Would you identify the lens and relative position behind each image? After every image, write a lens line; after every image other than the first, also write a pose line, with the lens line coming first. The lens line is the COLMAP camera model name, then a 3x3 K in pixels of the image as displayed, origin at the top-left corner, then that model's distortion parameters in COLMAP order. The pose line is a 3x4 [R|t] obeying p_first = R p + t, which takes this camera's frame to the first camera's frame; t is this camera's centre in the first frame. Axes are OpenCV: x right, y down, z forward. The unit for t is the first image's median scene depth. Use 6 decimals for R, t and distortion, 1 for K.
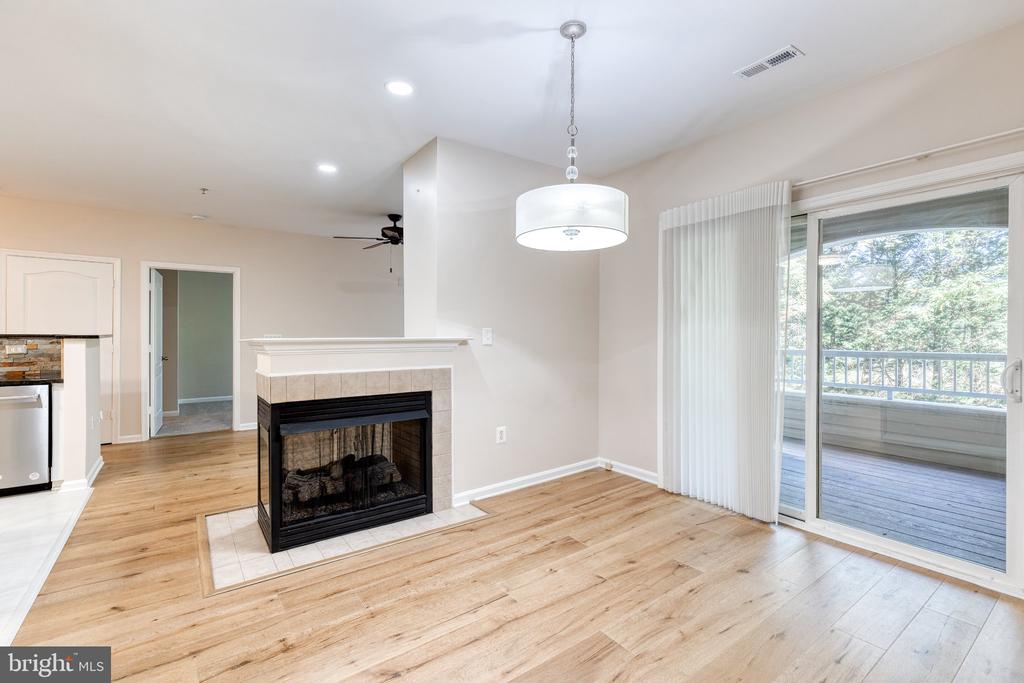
lens RADIAL K [[462.2, 0, 522.7], [0, 462.2, 338.9], [0, 0, 1]] dist [0.006236, 0.000047]
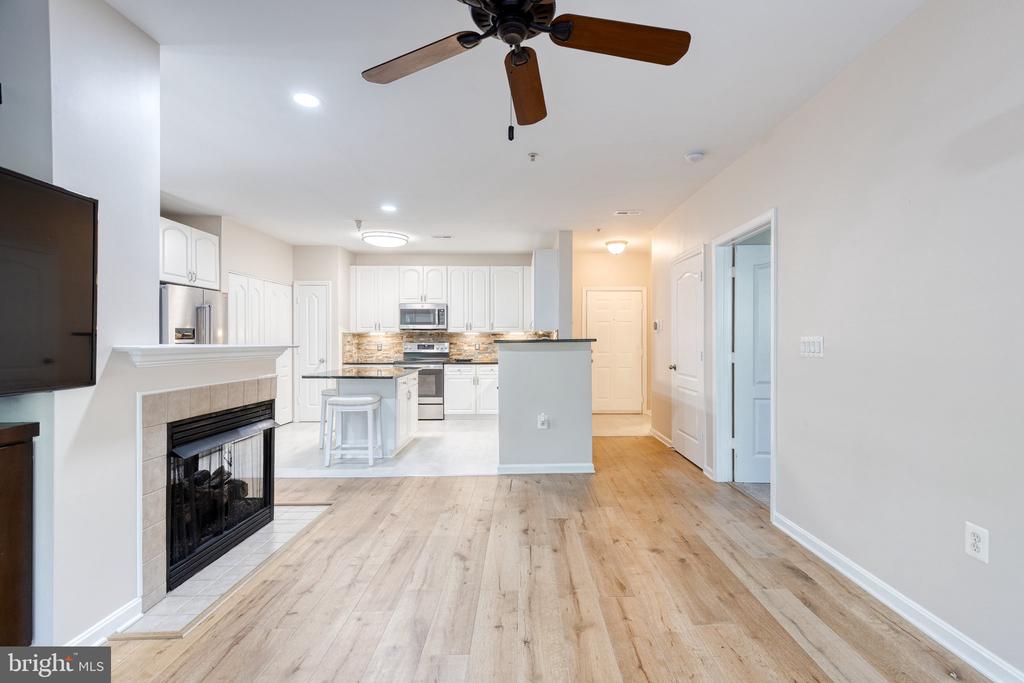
lens RADIAL K [[466.5, 0, 529.1], [0, 466.5, 340.9], [0, 0, 1]] dist [0.006626, -0.000494]
pose [[-0.581795, 0.002754, -0.813330, -0.046095], [-0.002144, 0.999986, 0.004919, -0.011740], [0.813332, 0.004606, -0.581781, 1.833151]]
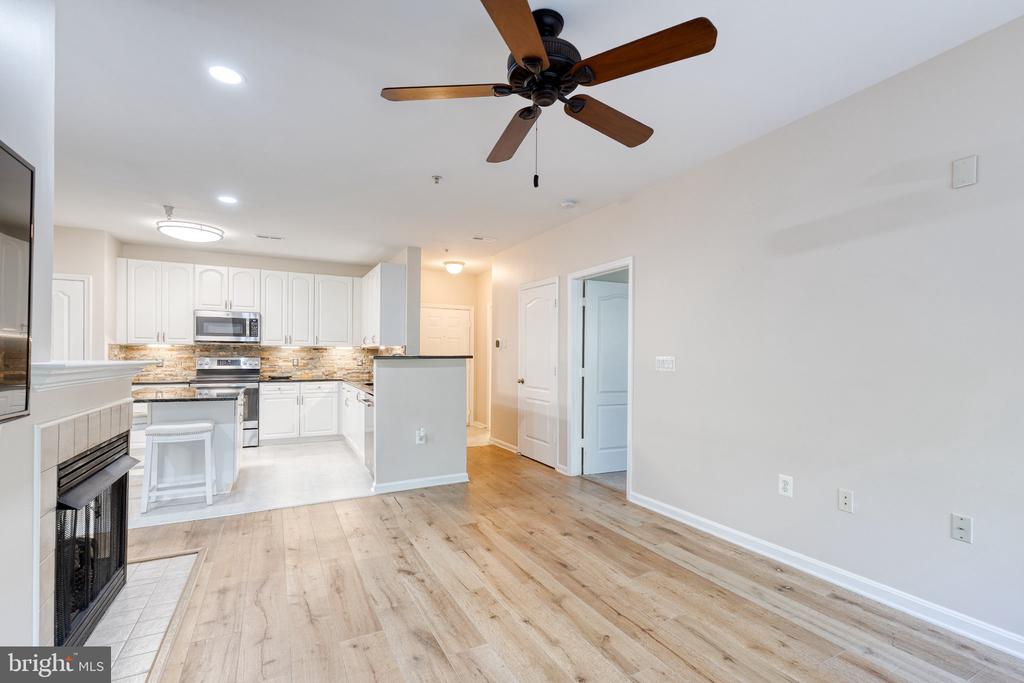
lens RADIAL K [[468.7, 0, 523.9], [0, 468.7, 356.6], [0, 0, 1]] dist [0.008094, -0.000356]
pose [[-0.146764, 0.001298, -0.989171, 0.133757], [-0.012152, 0.999921, 0.003115, -0.014863], [0.989097, 0.012477, -0.146737, 1.604367]]
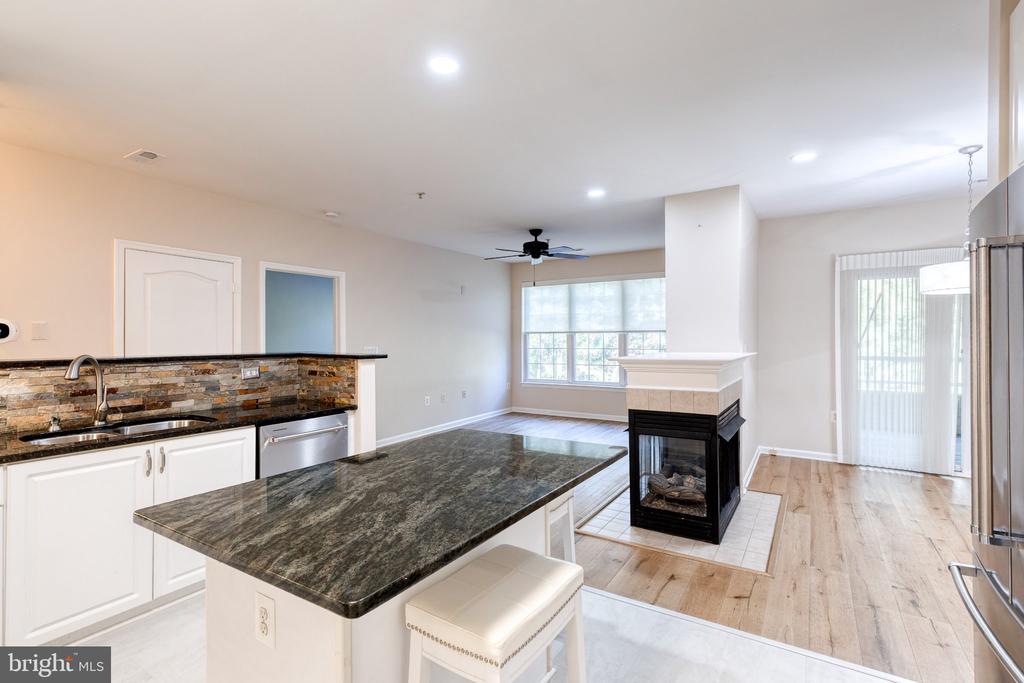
lens RADIAL K [[476.3, 0, 514.9], [0, 476.3, 340.9], [0, 0, 1]] dist [0.011065, -0.001133]
pose [[0.931116, -0.005364, 0.364683, -1.082984], [0.005351, 0.999985, 0.001044, -0.035468], [-0.364683, 0.000979, 0.931131, 0.057584]]
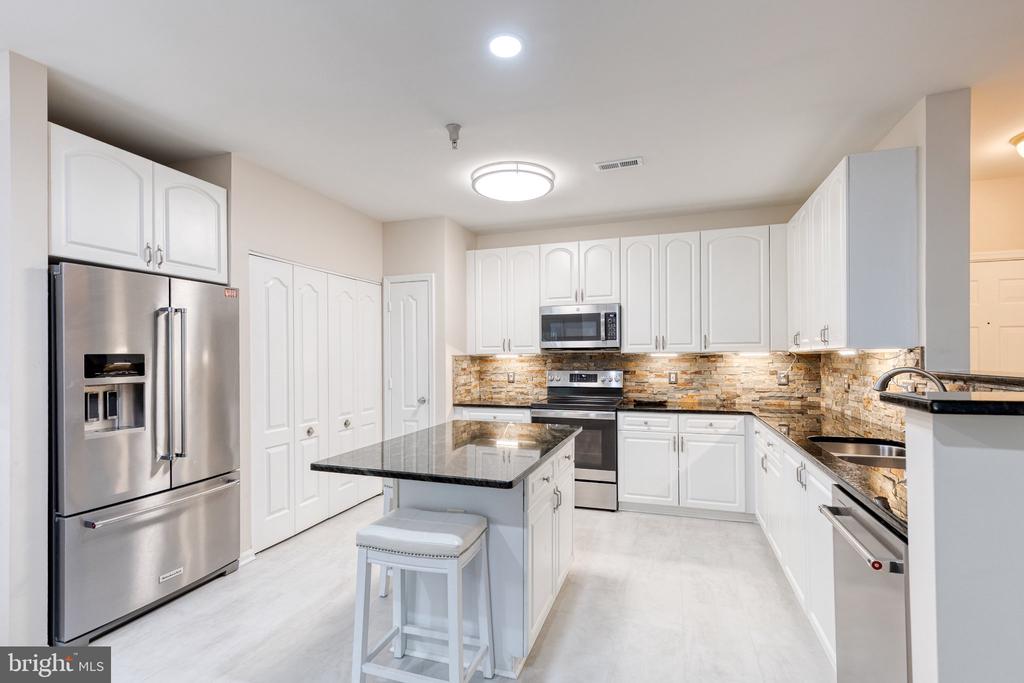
lens RADIAL K [[472.7, 0, 516.3], [0, 472.7, 354.5], [0, 0, 1]] dist [0.009595, -0.000399]
pose [[-0.817531, 0.002226, -0.575880, -0.621679], [0.003806, 0.999992, -0.001538, -0.035472], [0.575871, -0.003449, -0.817533, 1.147756]]
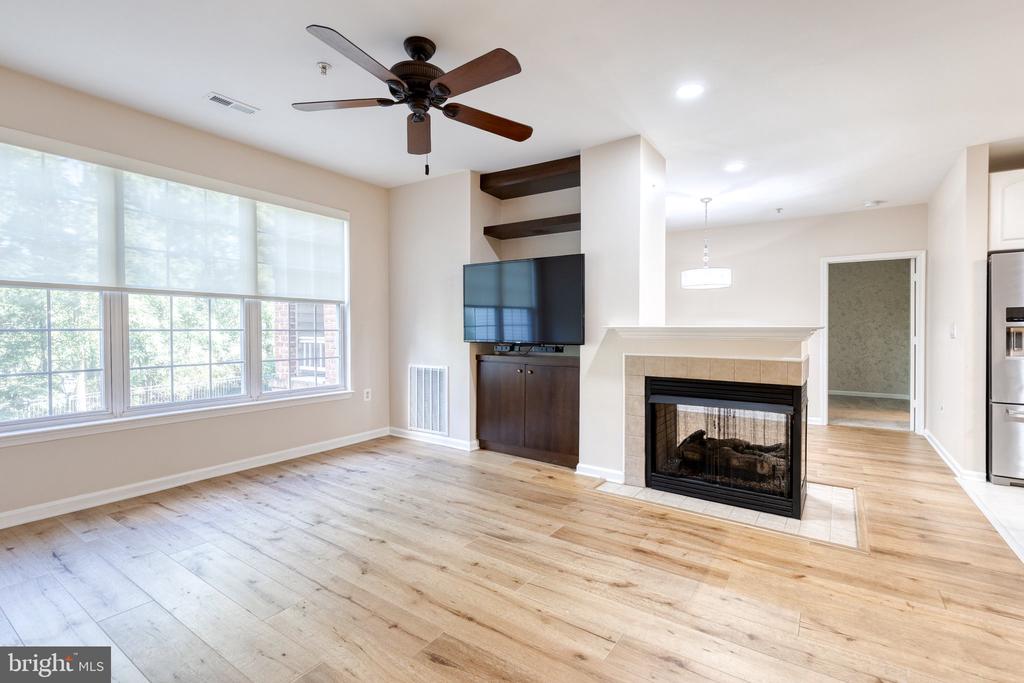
lens RADIAL K [[466.8, 0, 518.7], [0, 466.8, 338.3], [0, 0, 1]] dist [0.009529, -0.000537]
pose [[-0.335047, -0.015796, 0.942069, -1.120126], [0.002656, 0.999840, 0.017710, 0.006764], [-0.942198, 0.008436, -0.334951, 1.637211]]
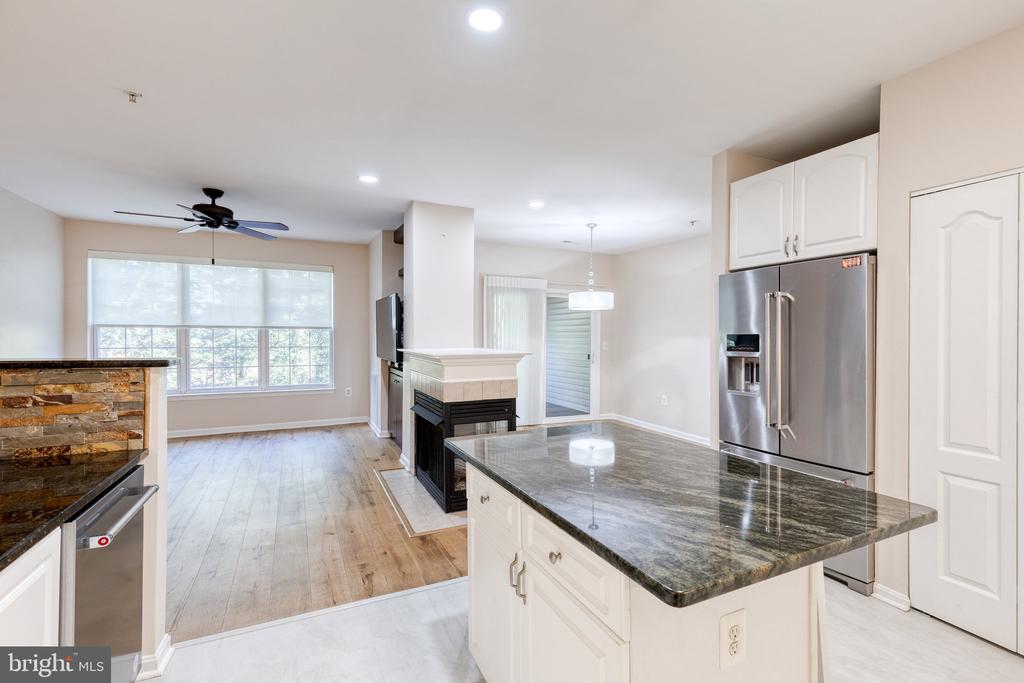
lens RADIAL K [[467.0, 0, 522.5], [0, 467.0, 341.1], [0, 0, 1]] dist [0.006065, 0.000301]
pose [[0.182007, -0.008035, 0.983264, -1.464629], [-0.000539, 0.999966, 0.008271, -0.033908], [-0.983297, -0.002036, 0.181997, 0.539835]]
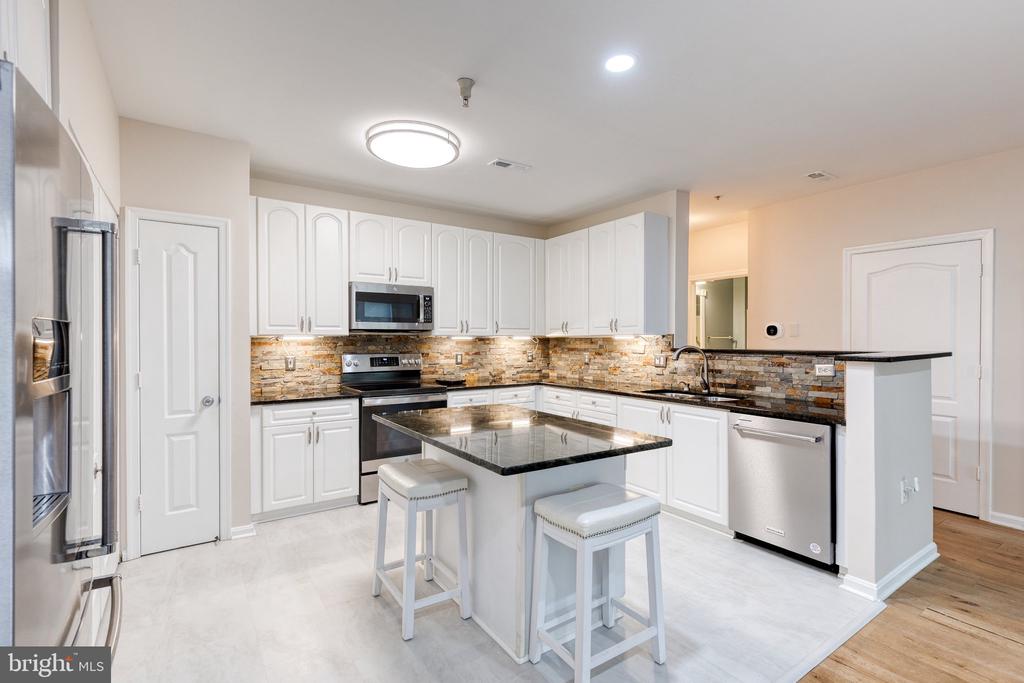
lens RADIAL K [[476.3, 0, 514.9], [0, 476.3, 340.9], [0, 0, 1]] dist [0.011065, -0.001133]
pose [[-0.034777, 0.002376, -0.999392, -0.290830], [-0.003425, 0.999991, 0.002497, -0.030220], [0.999389, 0.003510, -0.034769, 0.566297]]
